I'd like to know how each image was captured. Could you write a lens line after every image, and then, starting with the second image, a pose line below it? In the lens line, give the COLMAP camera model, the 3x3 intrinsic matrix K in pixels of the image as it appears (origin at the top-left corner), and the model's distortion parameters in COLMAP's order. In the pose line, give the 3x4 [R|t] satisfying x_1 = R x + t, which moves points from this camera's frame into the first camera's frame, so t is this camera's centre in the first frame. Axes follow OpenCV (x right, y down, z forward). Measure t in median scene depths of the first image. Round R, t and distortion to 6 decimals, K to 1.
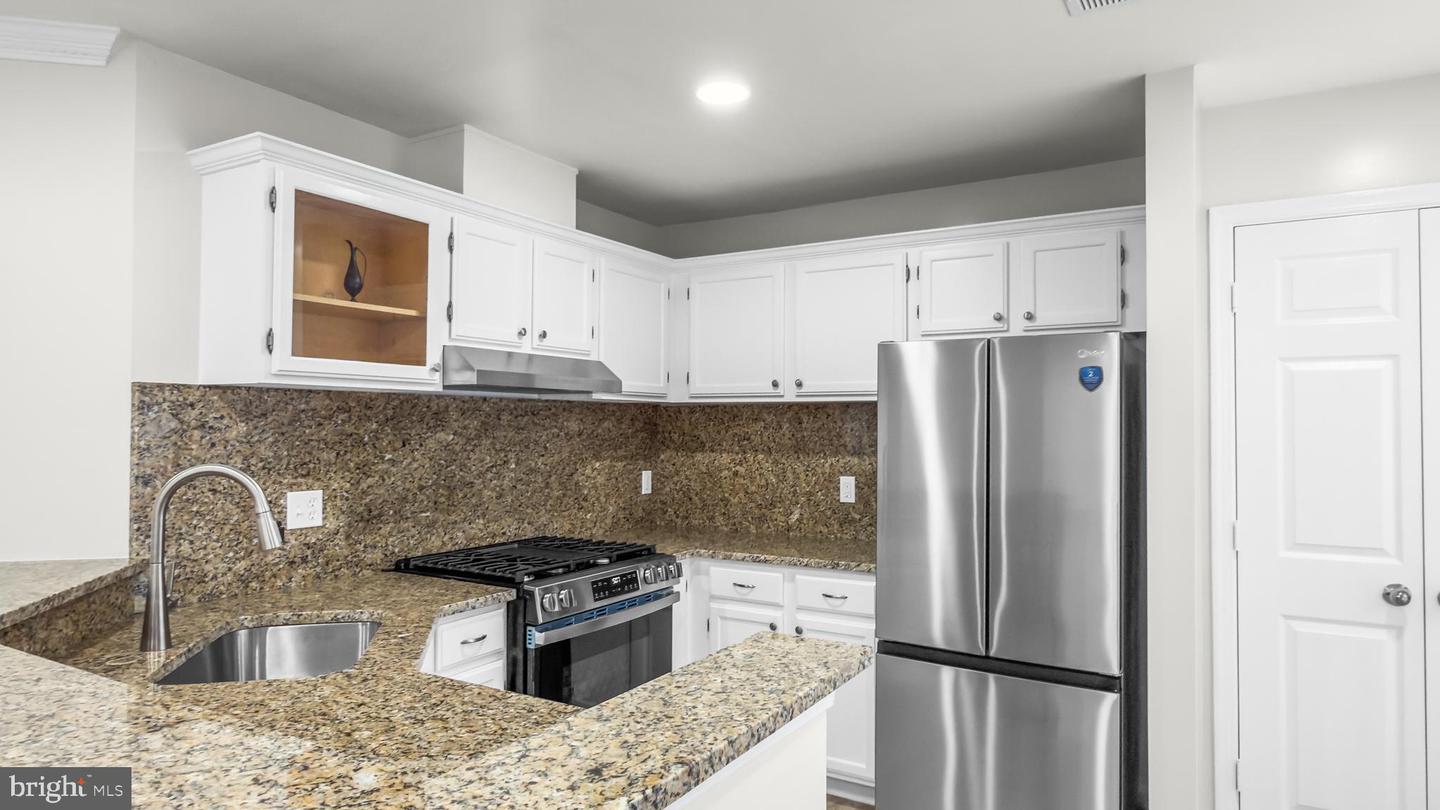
lens RADIAL K [[850.0, 0, 697.6], [0, 850.0, 411.9], [0, 0, 1]] dist [0.001385, -0.000025]
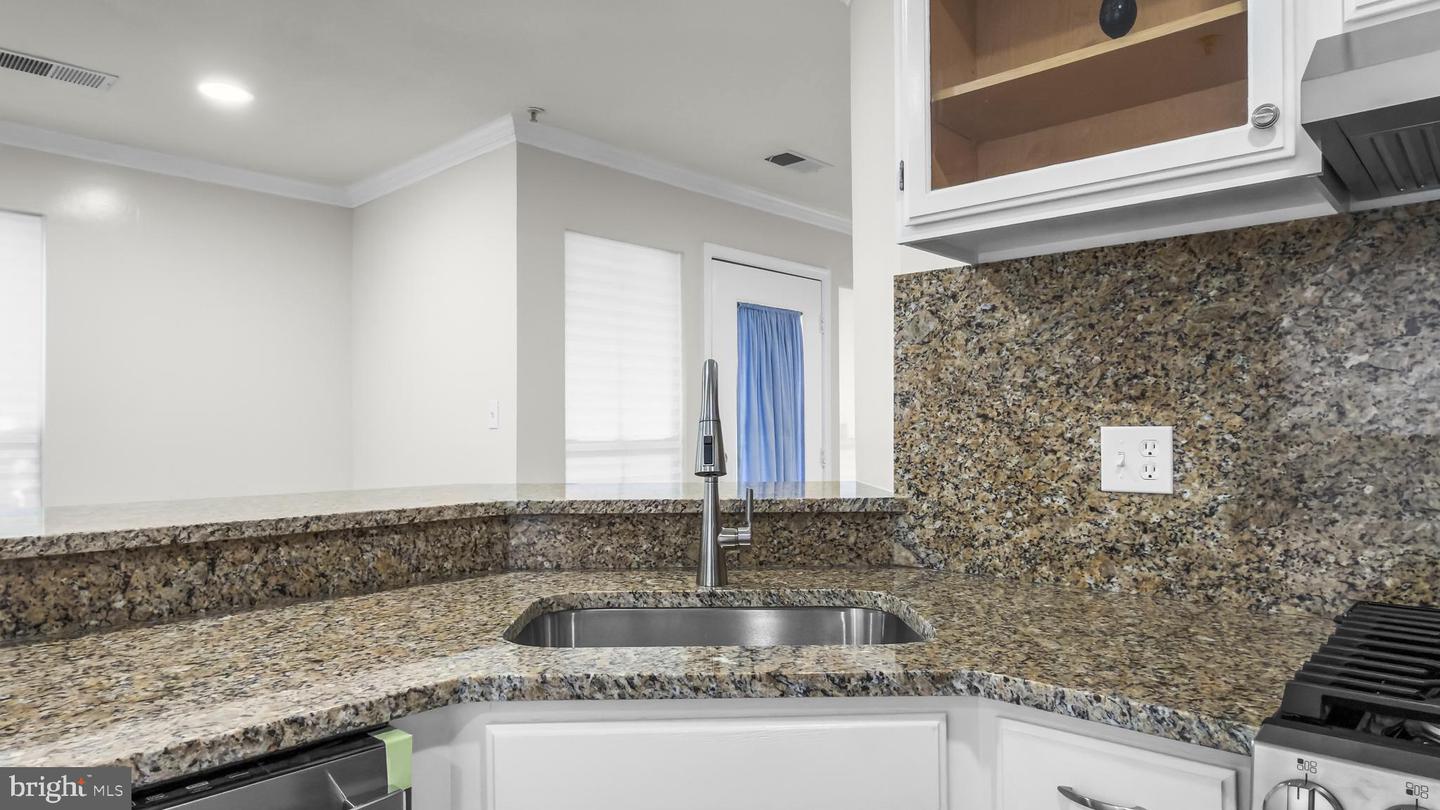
lens RADIAL K [[850.0, 0, 714.5], [0, 850.0, 422.9], [0, 0, 1]] dist [0.001385, -0.000025]
pose [[-0.187189, -0.006387, -0.982303, 0.126752], [0.015999, 0.999826, -0.009550, 0.087559], [0.982194, -0.017503, -0.187054, 0.795927]]
